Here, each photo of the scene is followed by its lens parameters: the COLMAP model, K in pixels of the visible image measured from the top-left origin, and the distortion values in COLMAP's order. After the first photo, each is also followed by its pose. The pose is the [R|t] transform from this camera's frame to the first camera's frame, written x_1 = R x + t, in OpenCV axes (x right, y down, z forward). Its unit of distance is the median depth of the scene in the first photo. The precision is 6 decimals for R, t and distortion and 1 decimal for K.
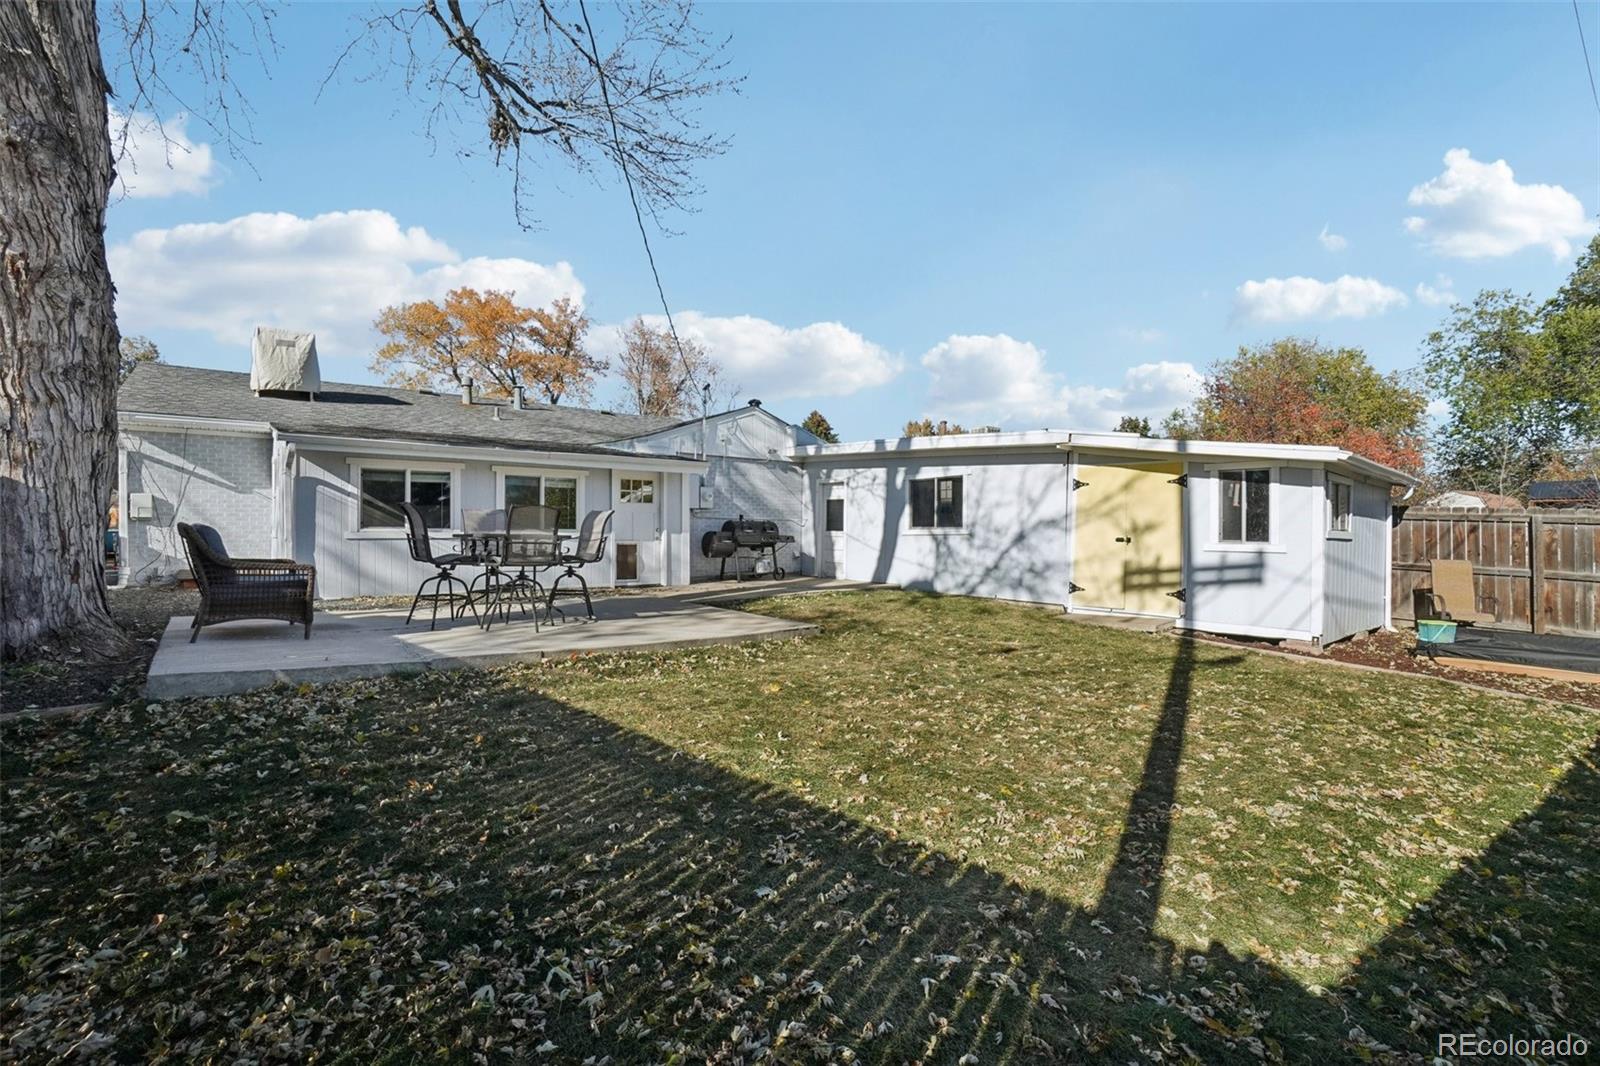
lens RADIAL K [[705.9, 0, 800.2], [0, 705.9, 527.3], [0, 0, 1]] dist [-0.062104, 0.020806]
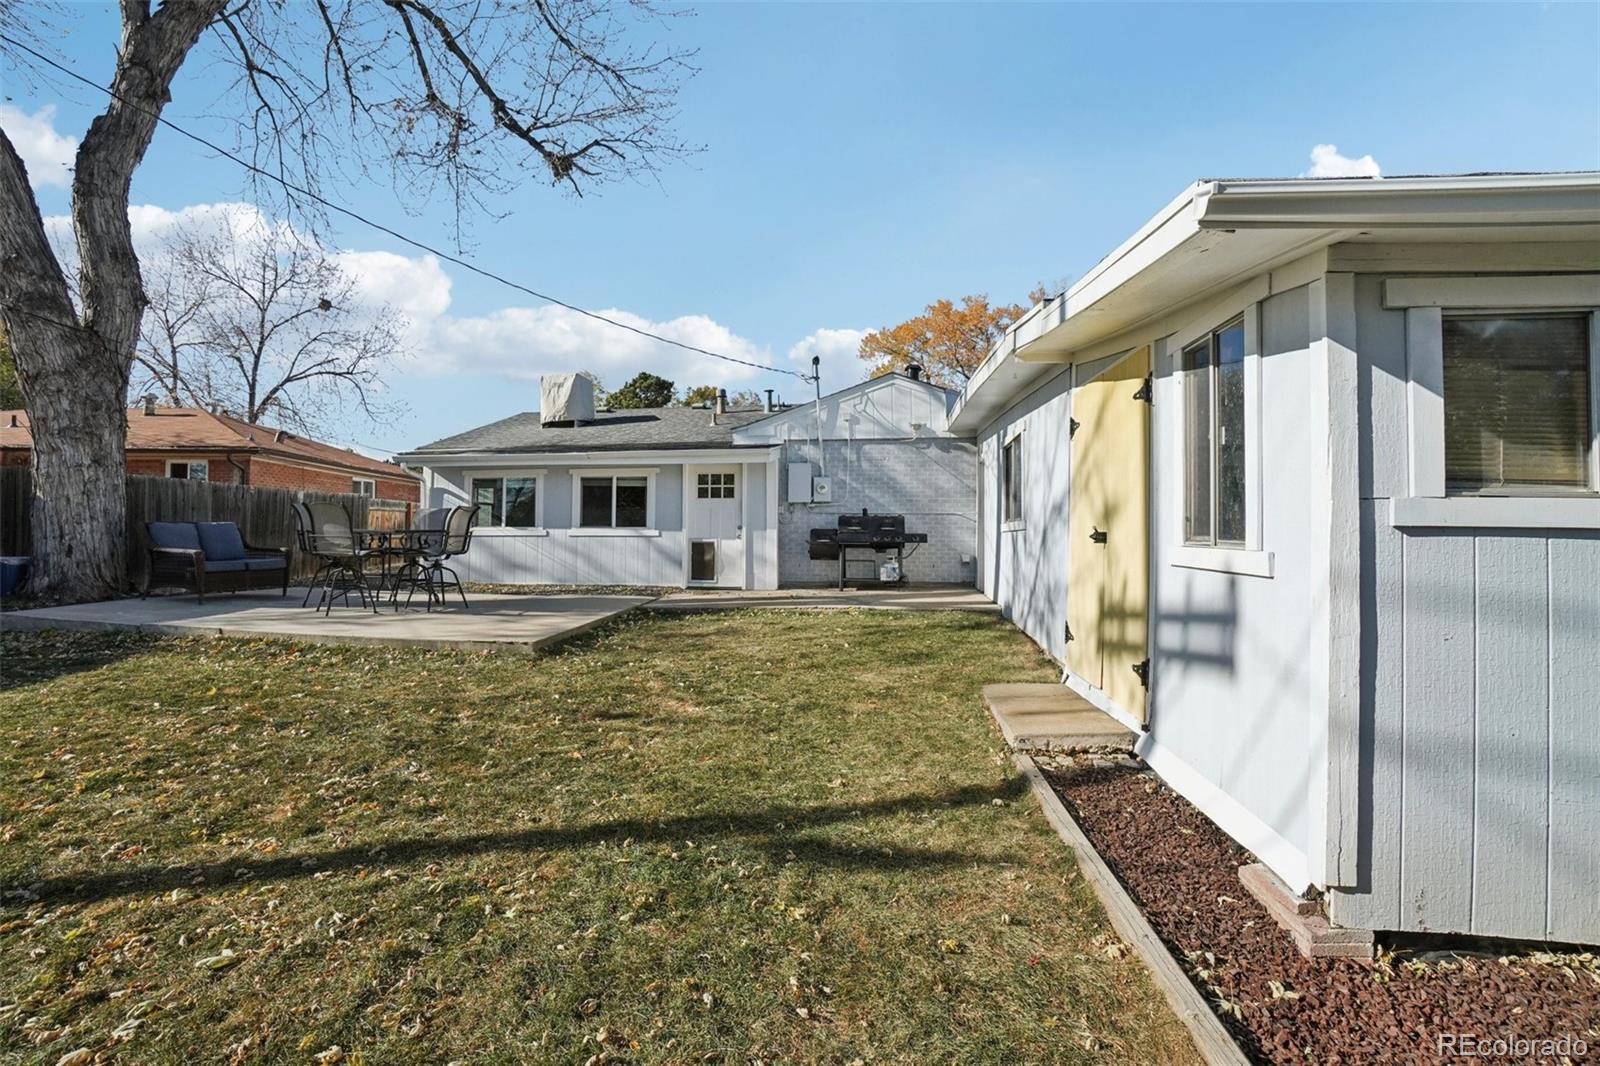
lens RADIAL K [[713.8, 0, 801.5], [0, 713.8, 515.5], [0, 0, 1]] dist [-0.052541, 0.020799]
pose [[0.685779, -0.020873, -0.727511, 0.604327], [0.005494, 0.999709, -0.023504, 0.012393], [0.727789, 0.012121, 0.685694, 0.488131]]
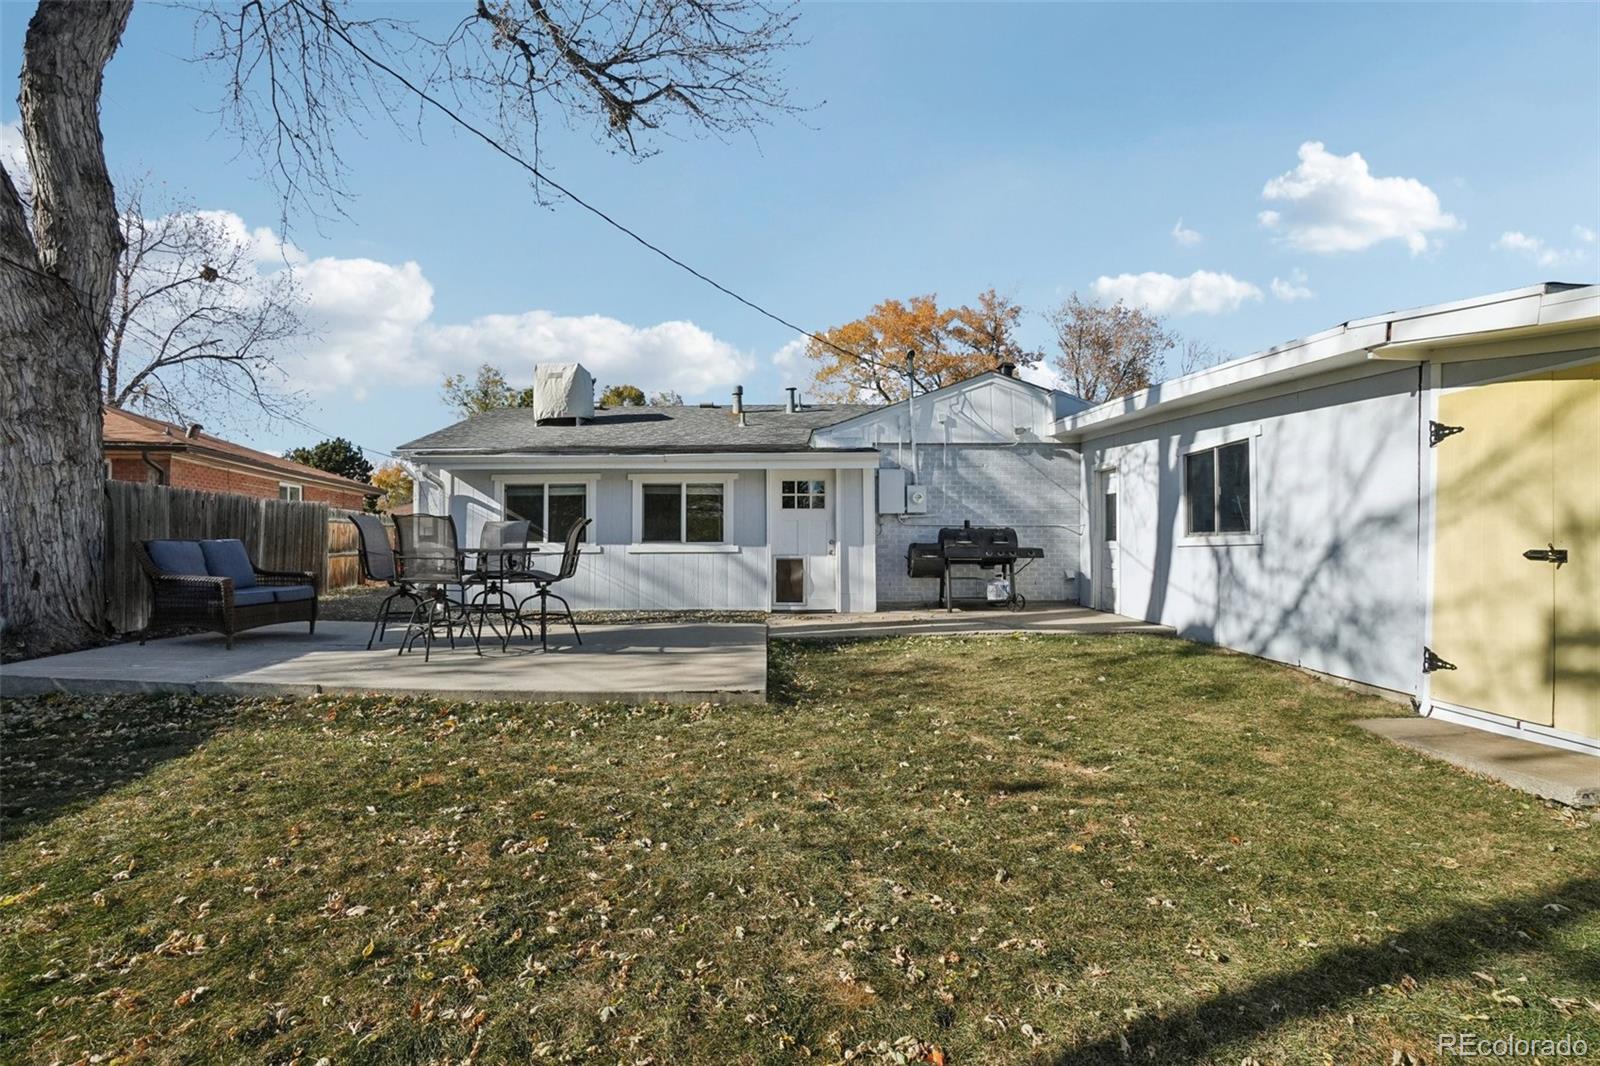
lens RADIAL K [[750.1, 0, 800.0], [0, 750.1, 533.0], [0, 0, 1]] dist [-0.047062, 0.019106]
pose [[0.779294, -0.015769, -0.626461, 0.351315], [0.010160, 0.999870, -0.012530, 0.004811], [0.626577, 0.003400, 0.779352, 0.357432]]
